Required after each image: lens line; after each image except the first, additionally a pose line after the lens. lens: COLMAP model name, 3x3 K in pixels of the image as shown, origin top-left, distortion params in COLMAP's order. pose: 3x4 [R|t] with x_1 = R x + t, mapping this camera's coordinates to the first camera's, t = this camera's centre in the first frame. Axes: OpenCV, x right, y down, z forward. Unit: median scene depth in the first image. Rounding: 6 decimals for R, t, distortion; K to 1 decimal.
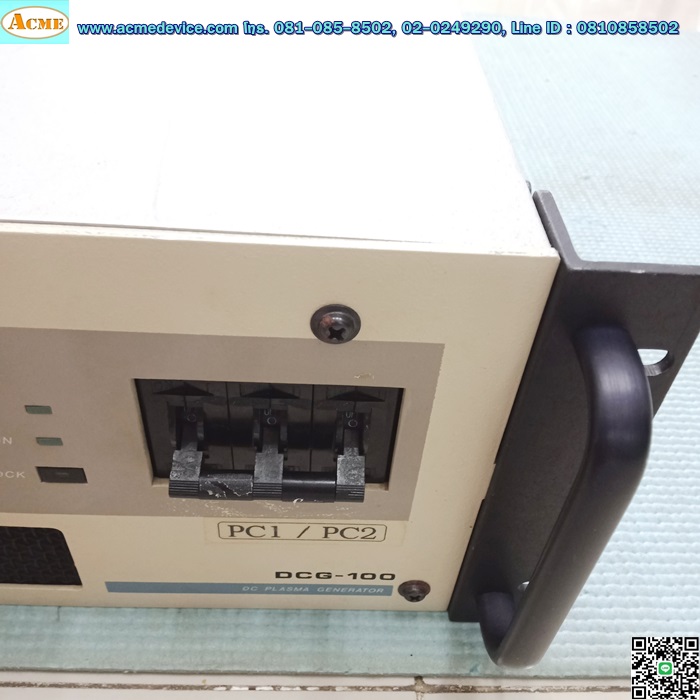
lens RADIAL K [[685.6, 0, 353.1], [0, 685.6, 356.4], [0, 0, 1]] dist [0.057991, 0.000000]
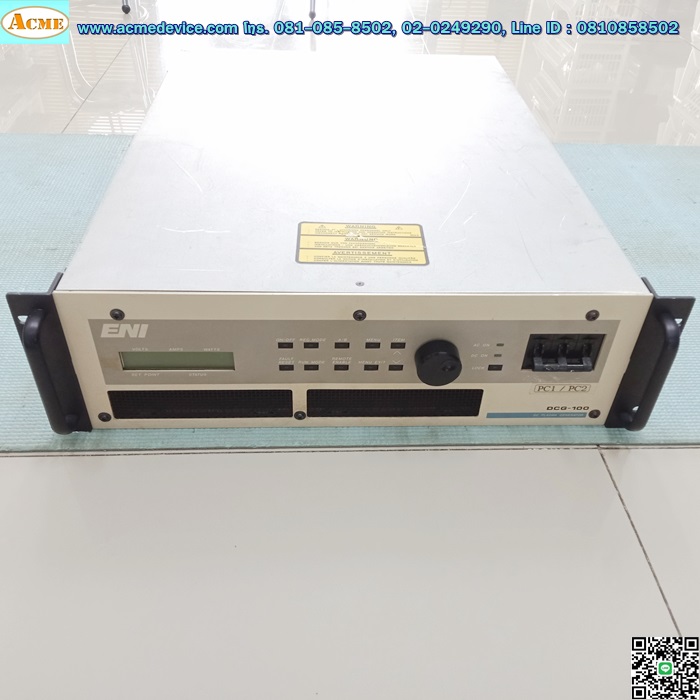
lens RADIAL K [[685.6, 0, 347.1], [0, 685.6, 345.3], [0, 0, 1]] dist [0.057991, 0.000000]
pose [[0.999124, -0.041829, 0.001539, -1.000220], [0.041841, 0.997053, -0.064304, 0.219051], [0.001155, 0.064312, 0.997929, -2.001839]]
